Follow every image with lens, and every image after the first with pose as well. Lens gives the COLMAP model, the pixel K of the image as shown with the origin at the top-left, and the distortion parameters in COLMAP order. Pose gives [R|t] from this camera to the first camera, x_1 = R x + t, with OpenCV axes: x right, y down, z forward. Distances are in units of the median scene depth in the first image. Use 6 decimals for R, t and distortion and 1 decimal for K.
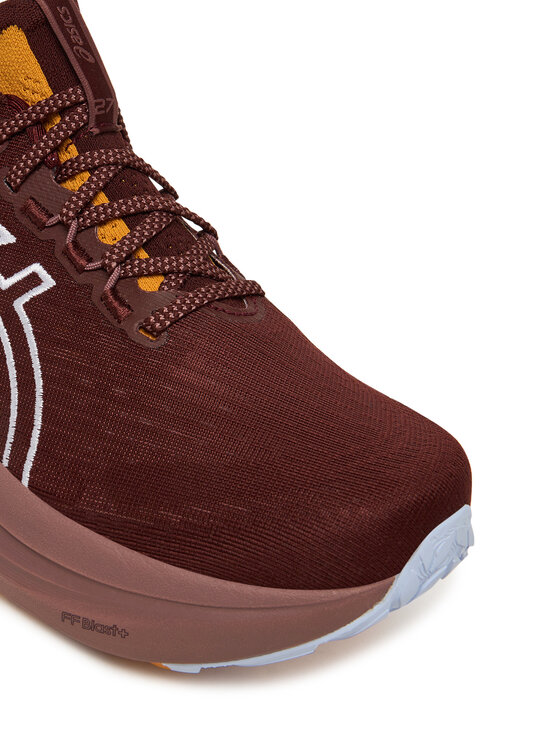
lens RADIAL K [[879.7, 0, 282.6], [0, 879.7, 372.4], [0, 0, 1]] dist [-0.022673, 0.000000]
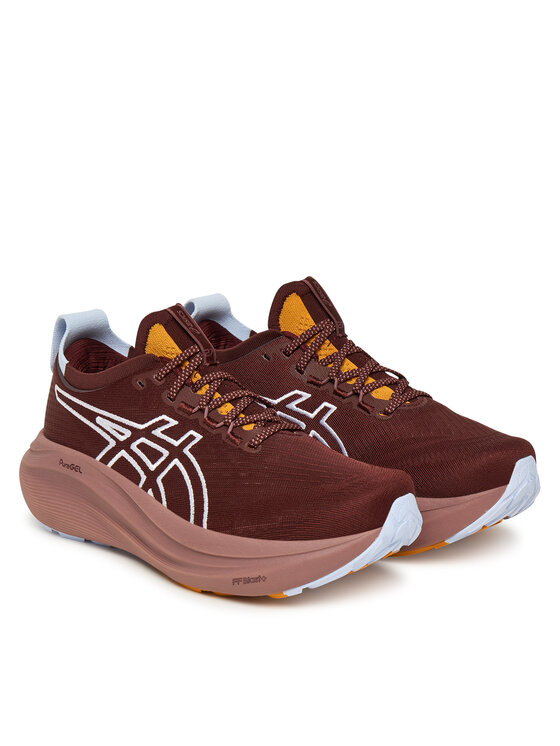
lens RADIAL K [[1358.8, 0, 279.8], [0, 1358.8, 372.8], [0, 0, 1]] dist [0.014162, 0.000000]
pose [[0.981830, -0.183438, -0.048590, 0.095442], [0.161962, 0.943478, -0.289166, 0.685445], [0.098888, 0.276042, 0.956045, -1.997329]]
